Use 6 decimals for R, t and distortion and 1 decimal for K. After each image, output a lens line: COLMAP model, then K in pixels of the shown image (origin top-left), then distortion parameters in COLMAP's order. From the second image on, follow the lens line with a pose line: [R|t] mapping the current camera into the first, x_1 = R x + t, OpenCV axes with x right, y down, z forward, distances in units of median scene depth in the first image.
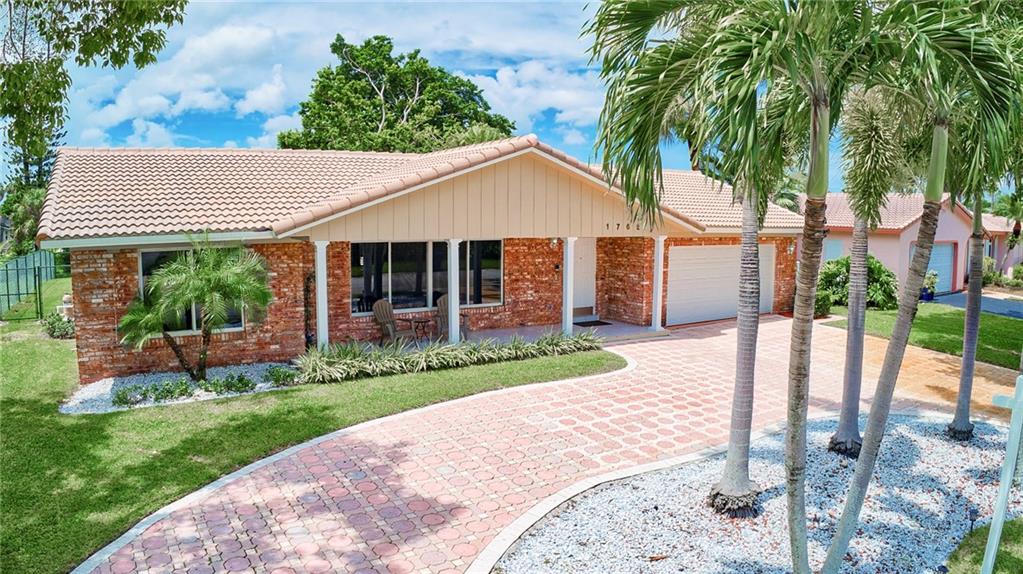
lens RADIAL K [[688.5, 0, 511.5], [0, 688.5, 287.0], [0, 0, 1]] dist [-0.249523, 0.076335]
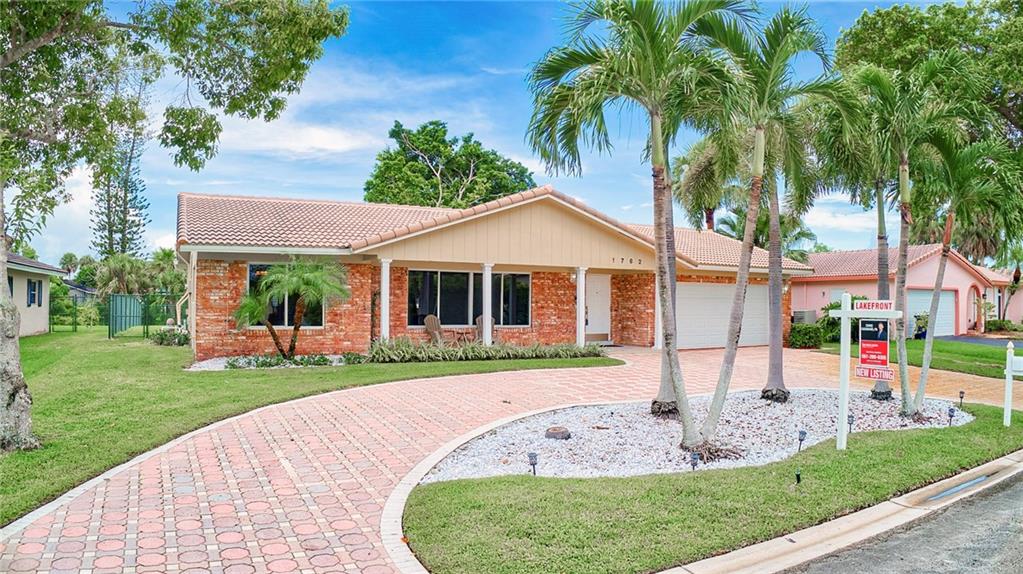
lens RADIAL K [[692.6, 0, 511.5], [0, 692.6, 287.0], [0, 0, 1]] dist [-0.253280, 0.085778]
pose [[0.996420, -0.000851, -0.084538, 0.069436], [-0.010331, 0.991230, -0.131746, 0.142474], [0.083909, 0.132147, 0.987672, -0.273318]]
